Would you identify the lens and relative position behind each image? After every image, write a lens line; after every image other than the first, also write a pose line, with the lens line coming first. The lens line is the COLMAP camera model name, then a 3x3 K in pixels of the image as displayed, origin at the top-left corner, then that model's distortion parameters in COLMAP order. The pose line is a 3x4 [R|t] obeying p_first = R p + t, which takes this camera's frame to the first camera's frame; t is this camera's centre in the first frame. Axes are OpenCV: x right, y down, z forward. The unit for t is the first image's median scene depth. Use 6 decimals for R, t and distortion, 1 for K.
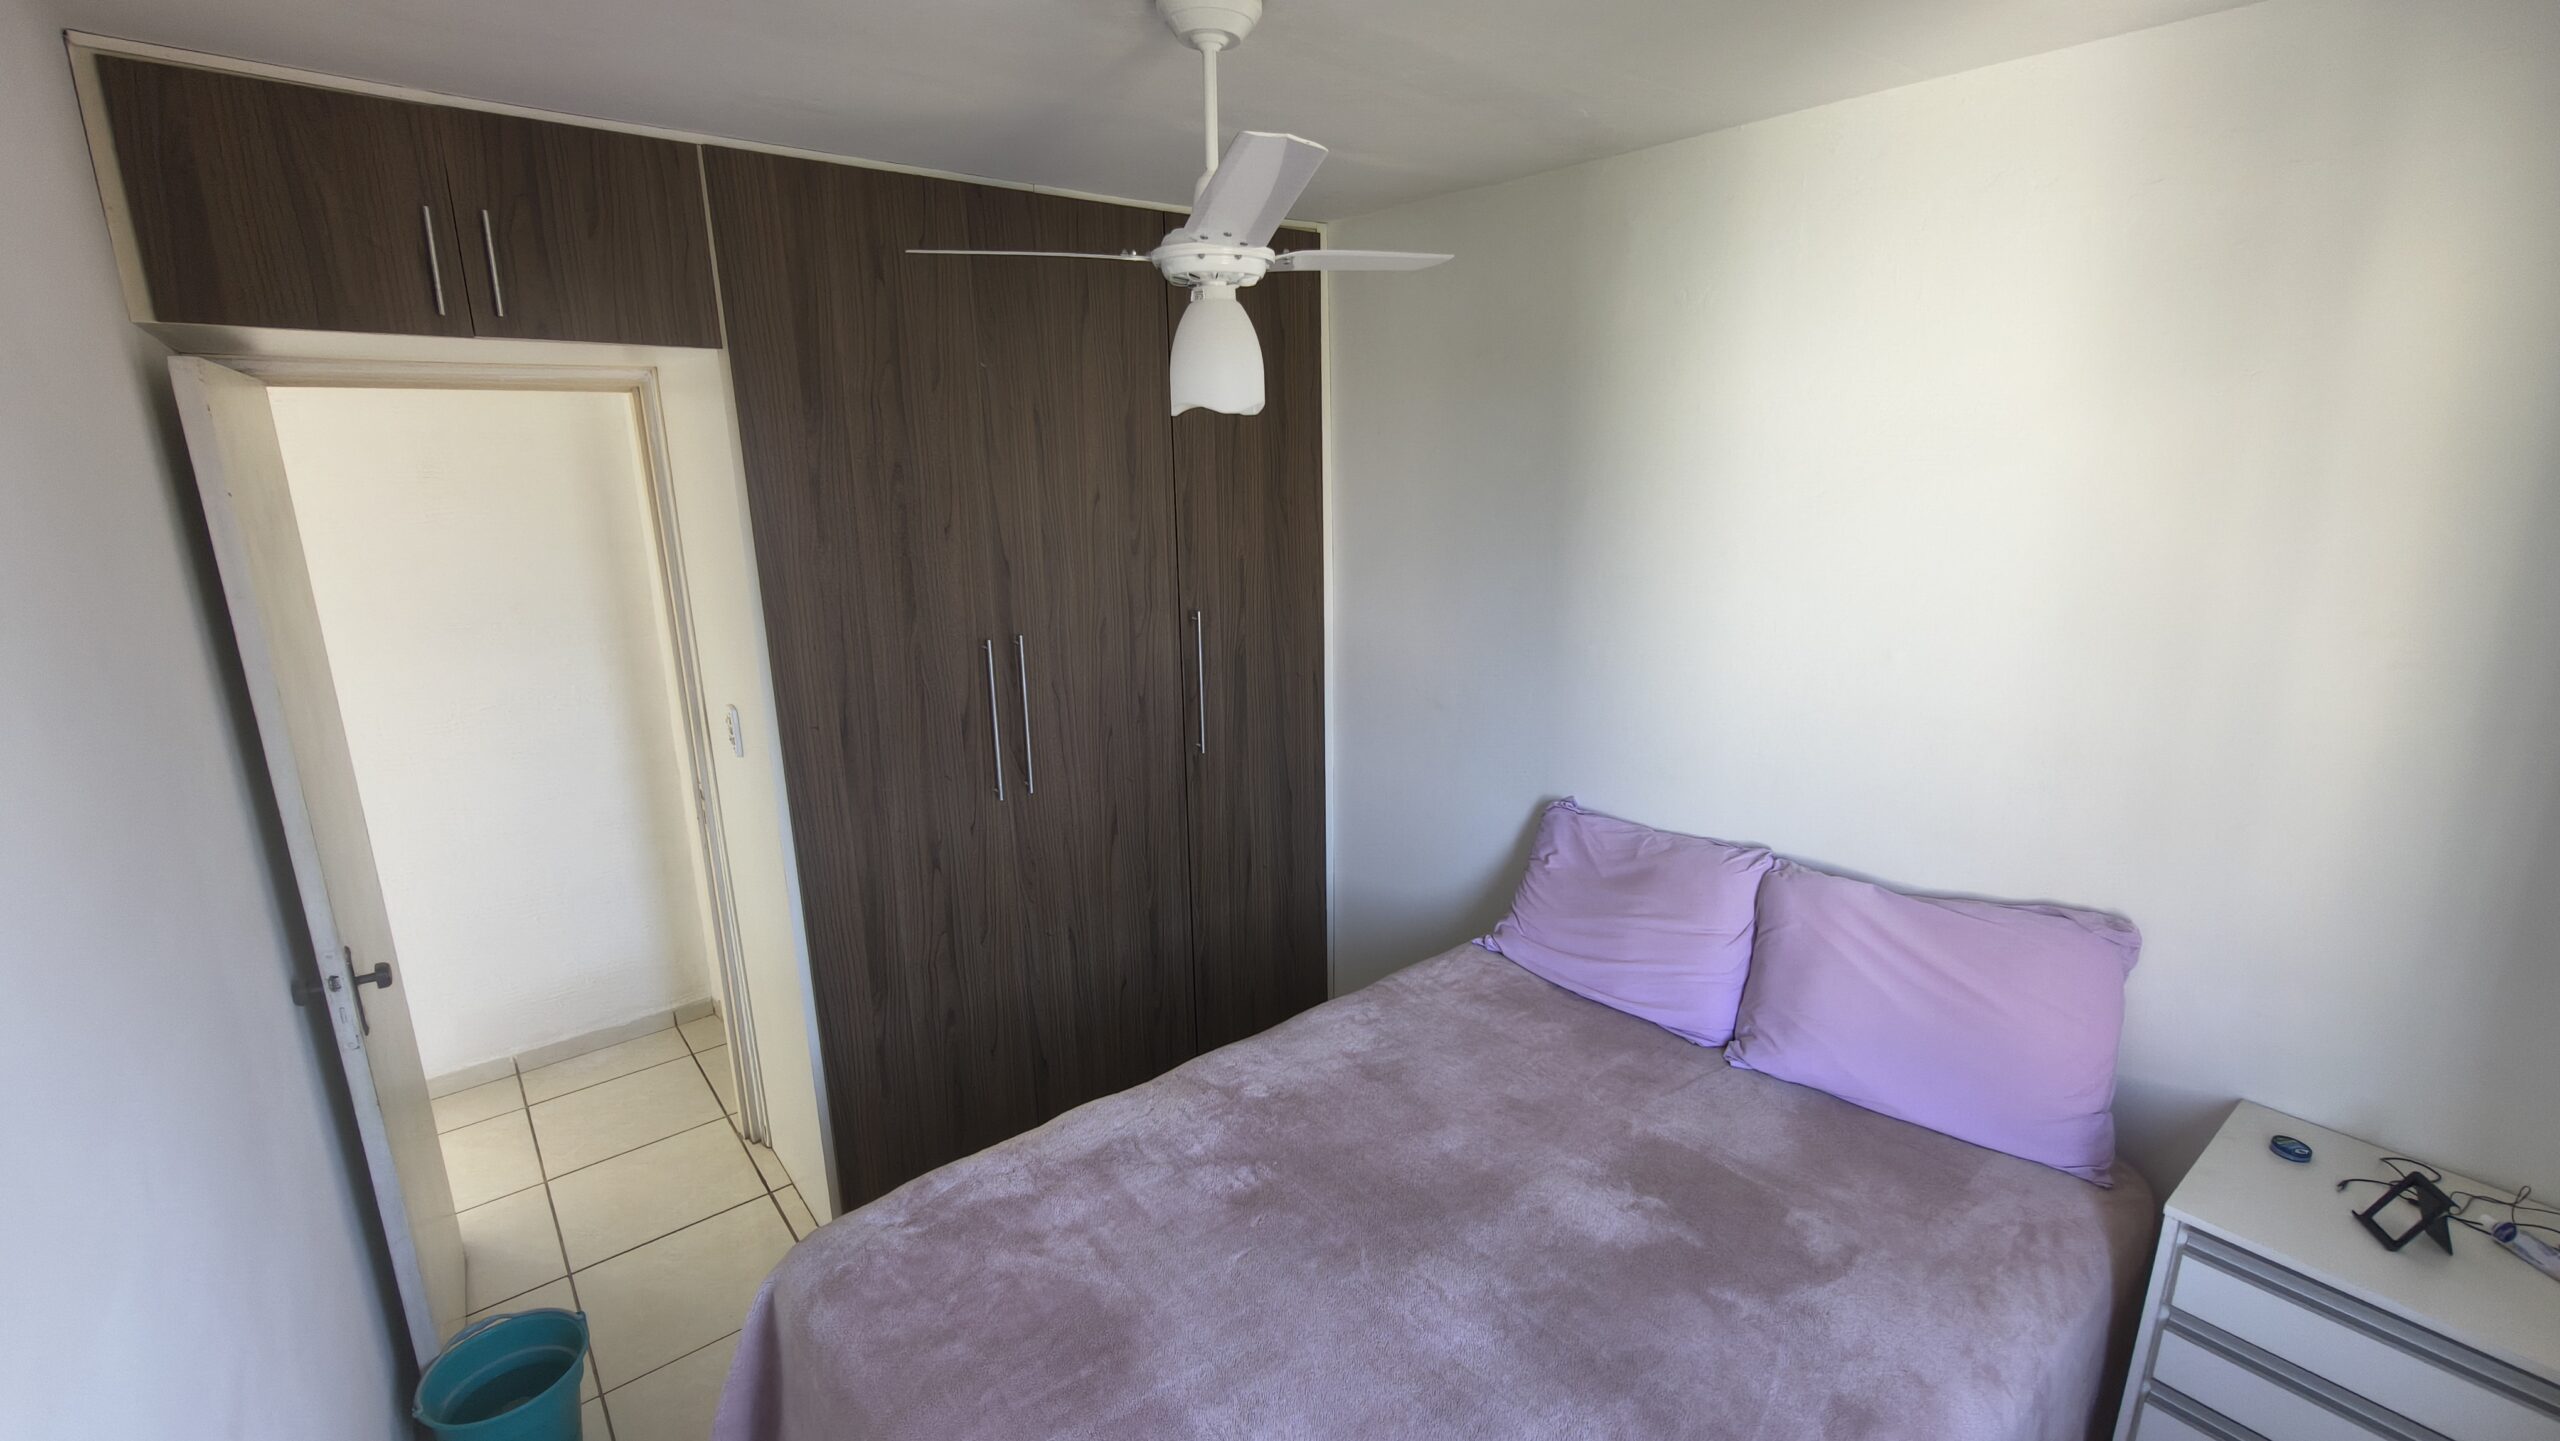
lens RADIAL K [[1108.2, 0, 1286.0], [0, 1108.2, 713.9], [0, 0, 1]] dist [0.003398, -0.000008]
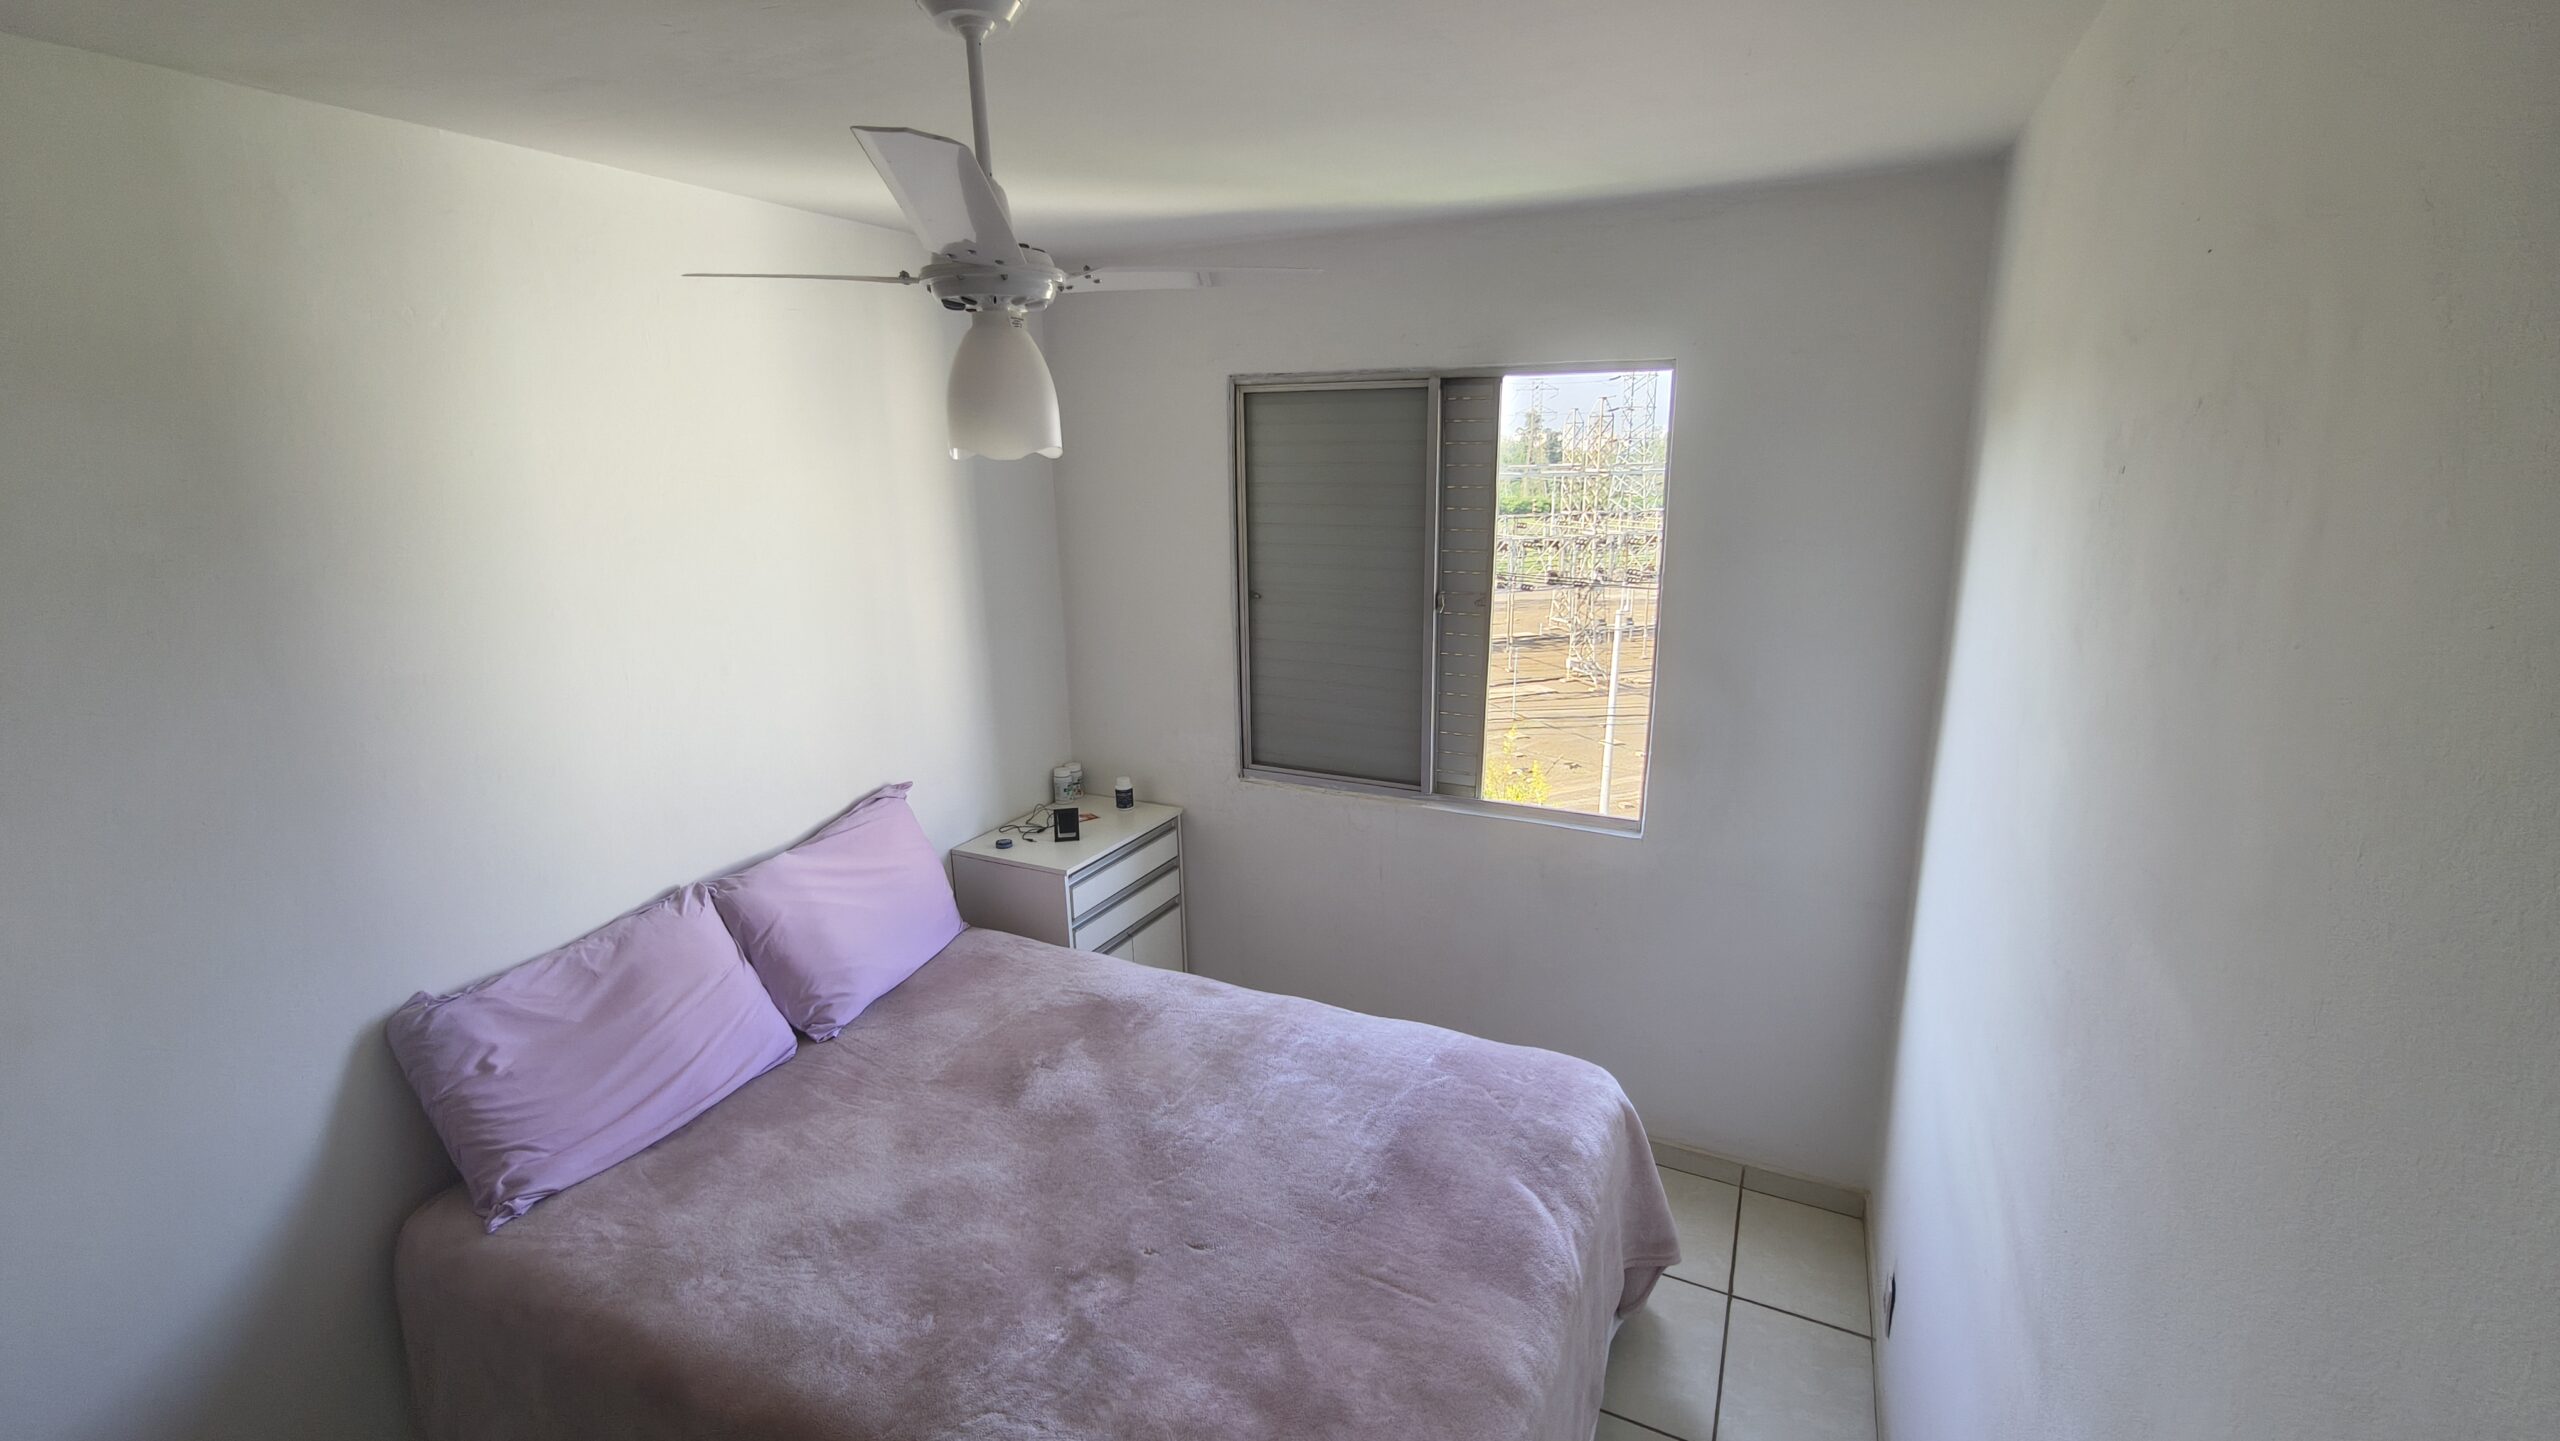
lens RADIAL K [[1108.2, 0, 1288.3], [0, 1108.2, 729.1], [0, 0, 1]] dist [0.003398, -0.000008]
pose [[-0.410445, -0.215400, 0.886080, -0.638365], [0.242412, 0.910964, 0.333737, -0.205541], [-0.879074, 0.351777, -0.321685, 0.768971]]
